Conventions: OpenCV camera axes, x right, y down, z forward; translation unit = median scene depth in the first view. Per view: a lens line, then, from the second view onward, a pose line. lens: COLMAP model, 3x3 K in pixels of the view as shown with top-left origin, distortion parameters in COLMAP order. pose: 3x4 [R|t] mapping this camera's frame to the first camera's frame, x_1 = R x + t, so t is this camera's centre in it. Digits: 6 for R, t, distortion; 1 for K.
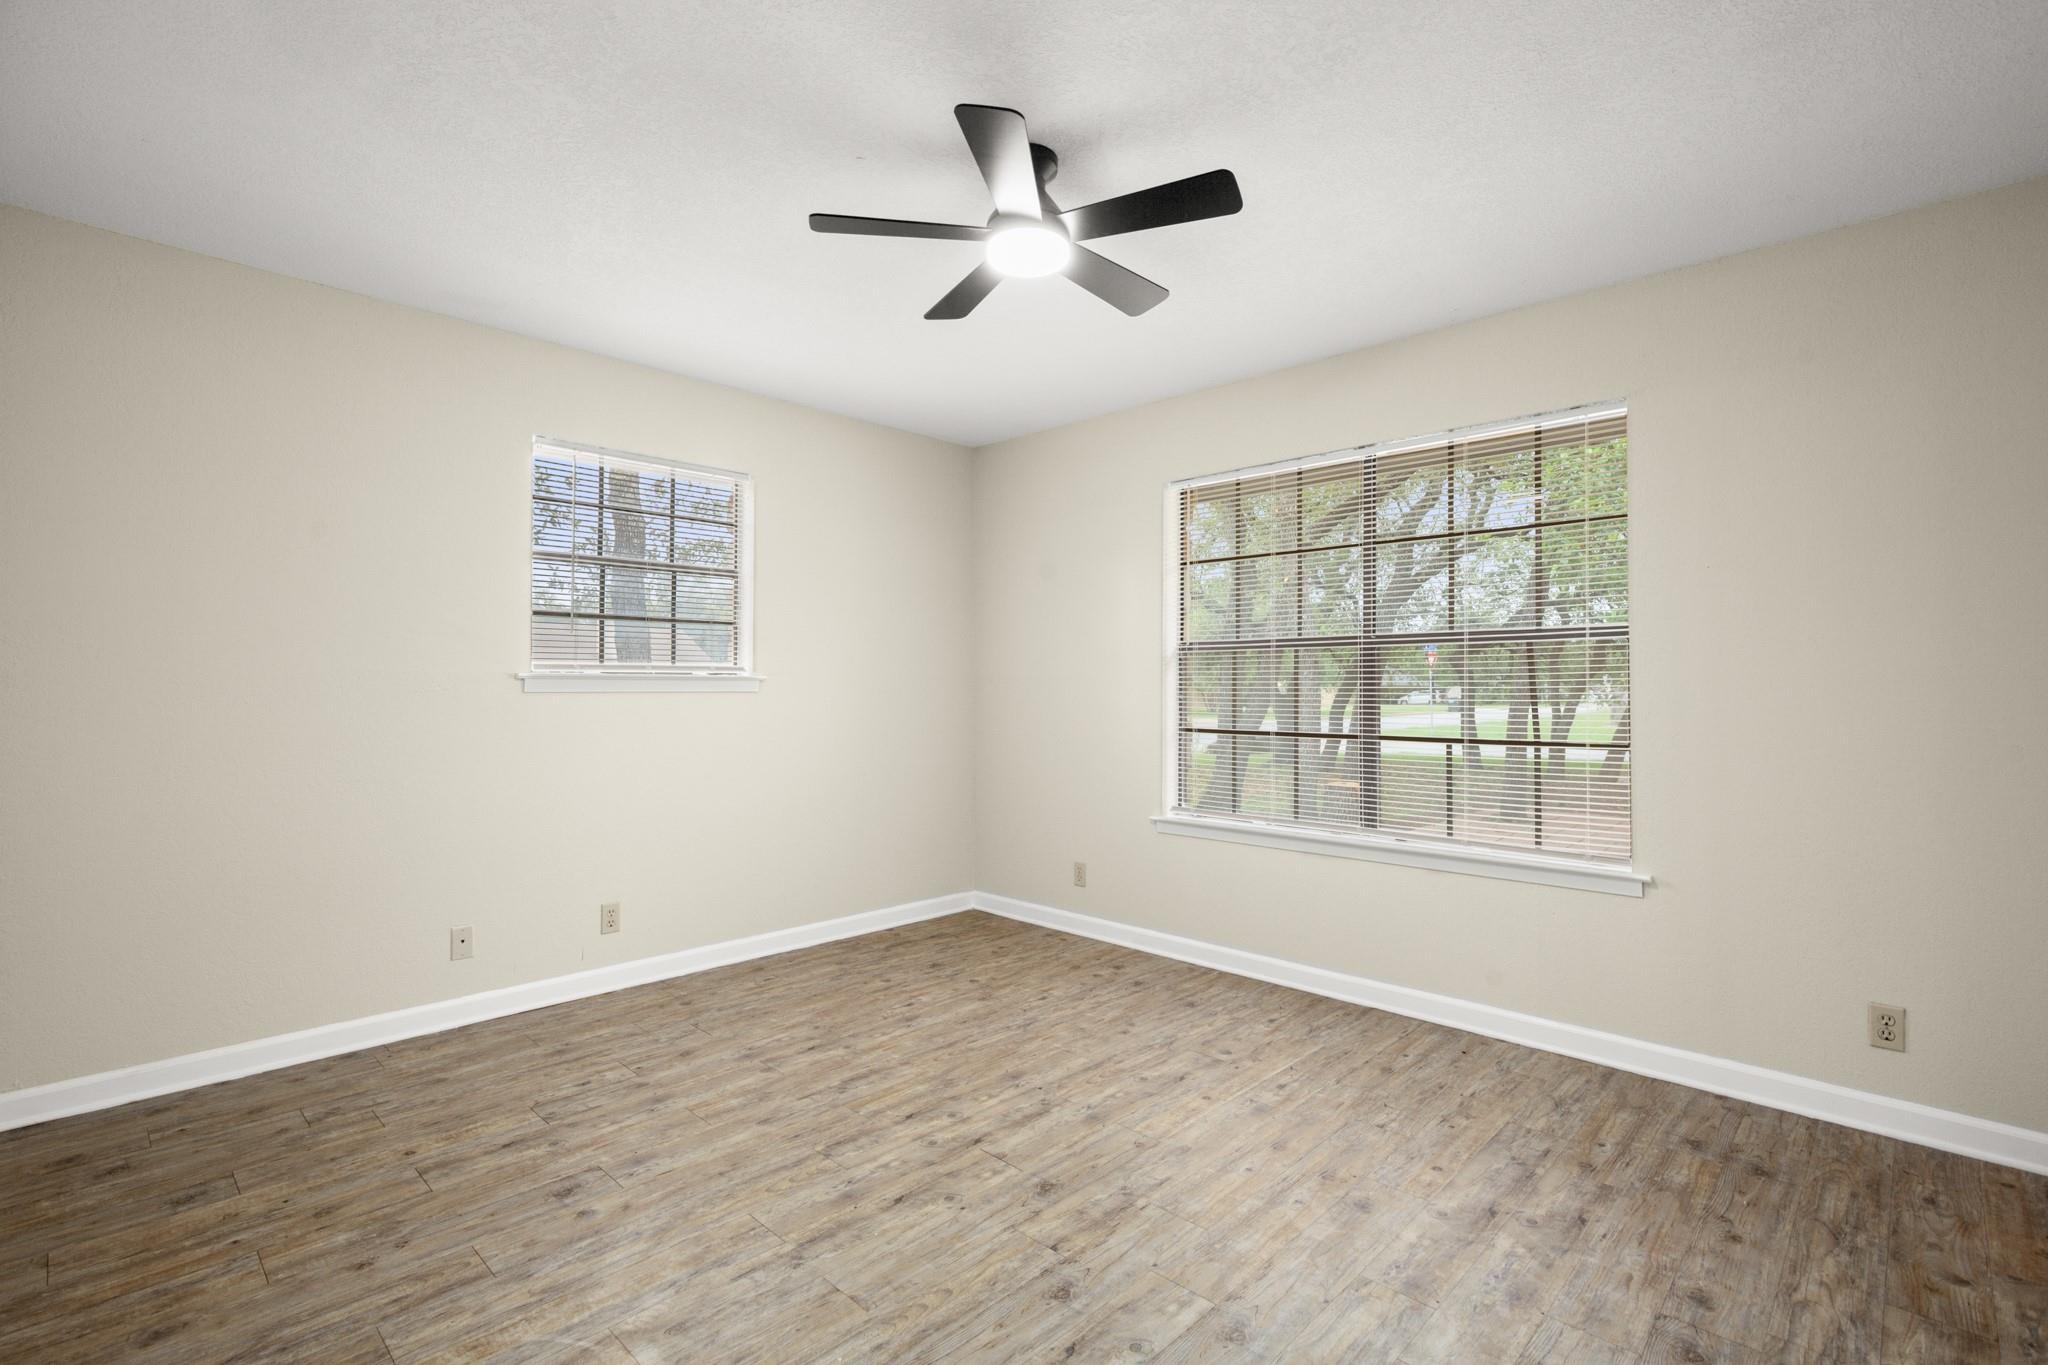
lens RADIAL K [[935.6, 0, 1037.4], [0, 935.6, 697.3], [0, 0, 1]] dist [0.004637, 0.000048]
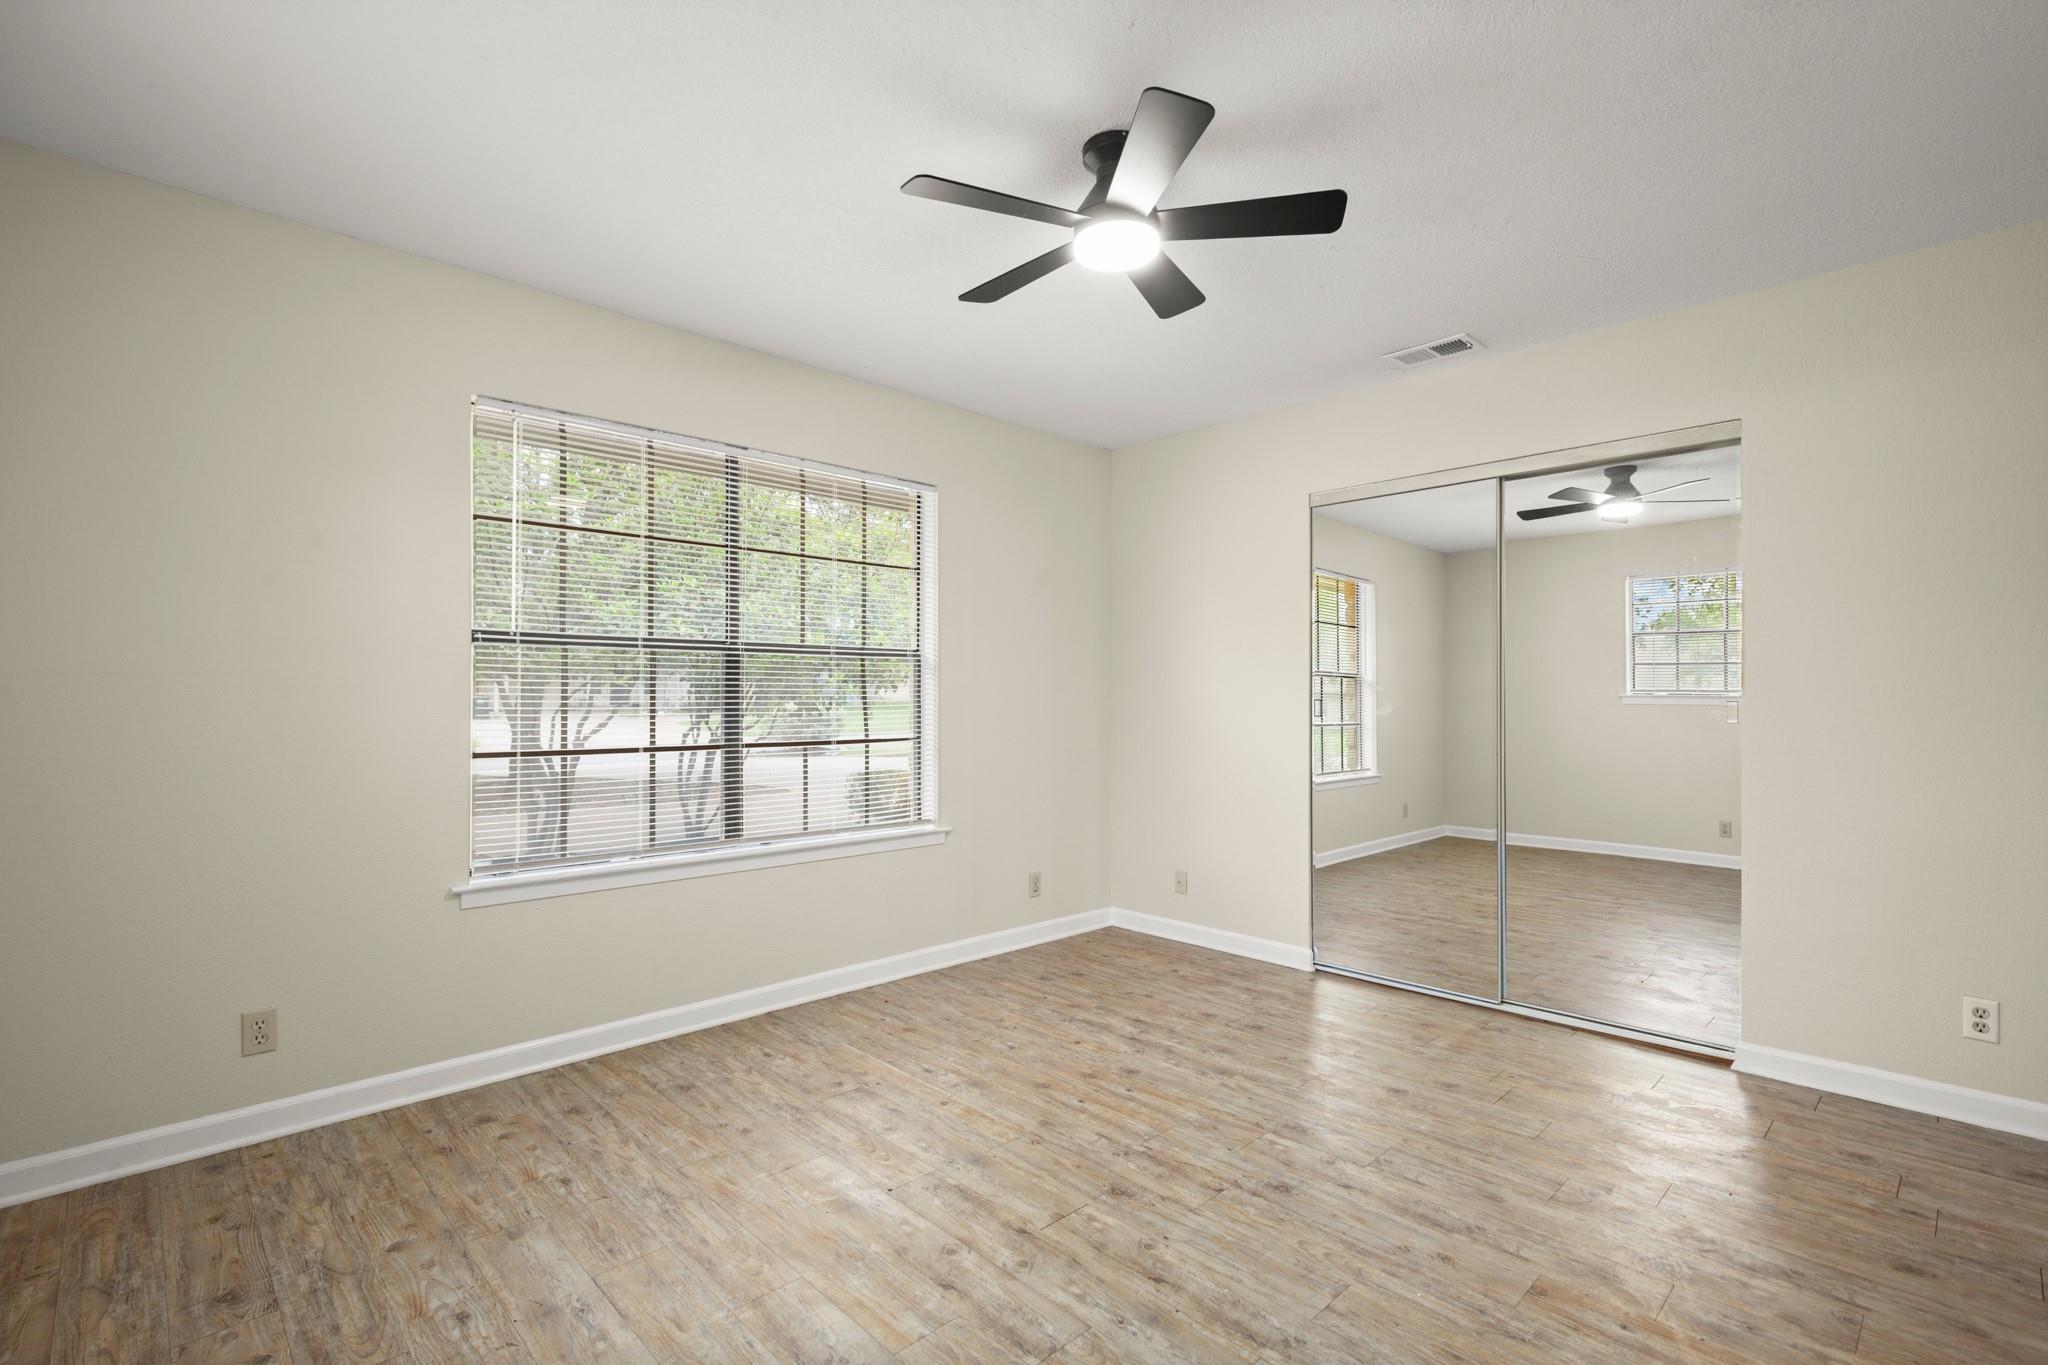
lens RADIAL K [[935.6, 0, 1037.4], [0, 935.6, 697.3], [0, 0, 1]] dist [0.004637, 0.000048]
pose [[0.034613, 0.000829, 0.999400, -0.744303], [0.010562, 0.999944, -0.001195, -0.004599], [-0.999345, 0.010597, 0.034603, 0.781621]]
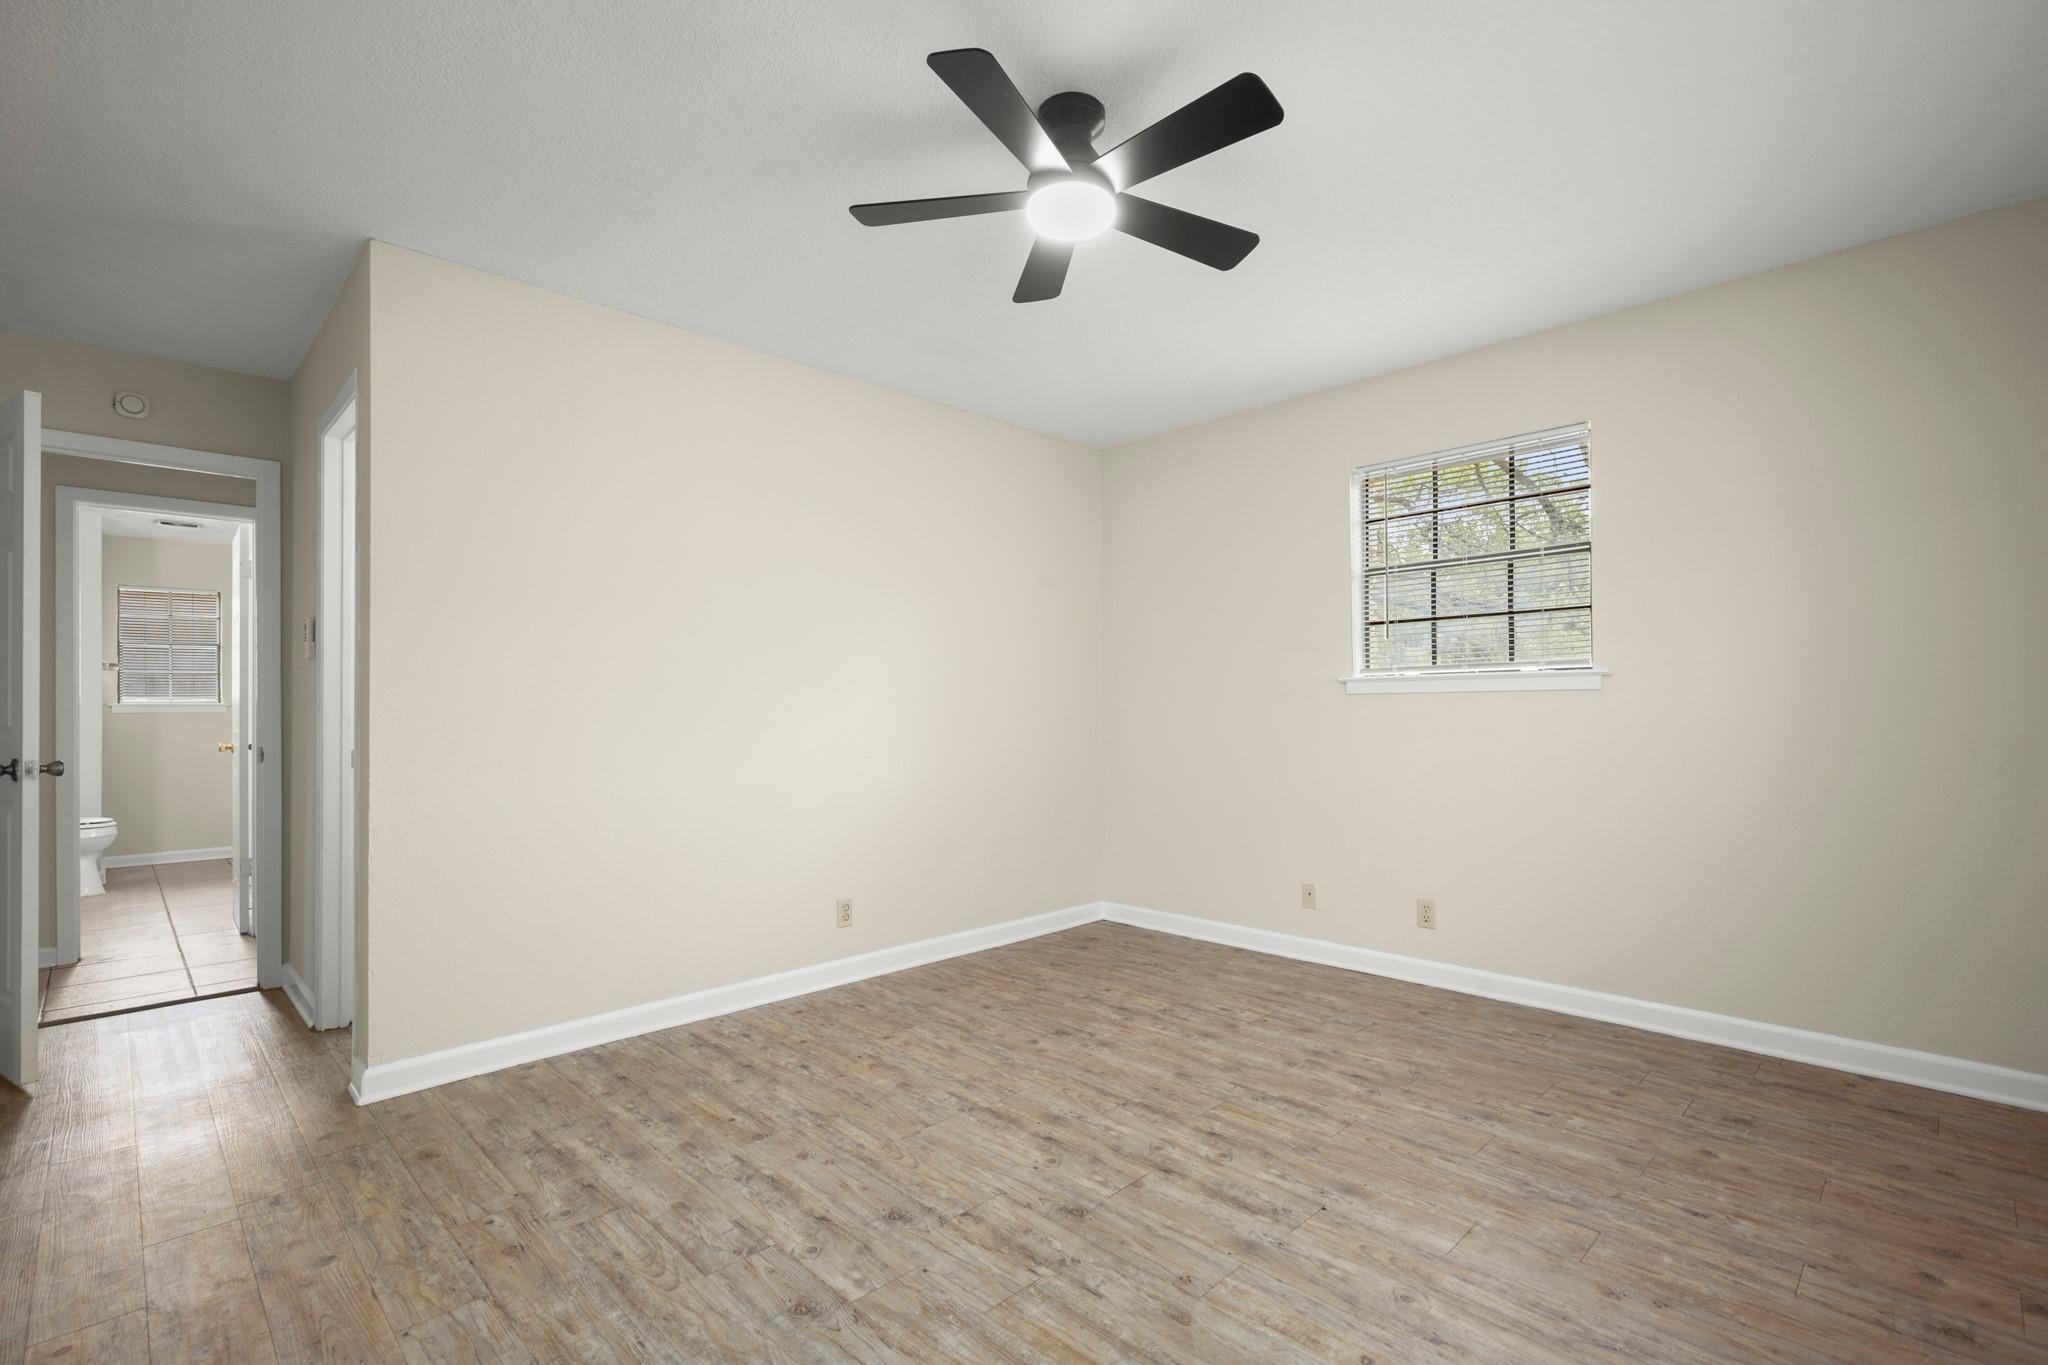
lens RADIAL K [[935.6, 0, 1037.4], [0, 935.6, 697.3], [0, 0, 1]] dist [0.004637, 0.000048]
pose [[-0.021926, -0.015228, -0.999644, 0.703223], [-0.003322, 0.999880, -0.015159, 0.022567], [0.999754, 0.002989, -0.021974, 0.732806]]
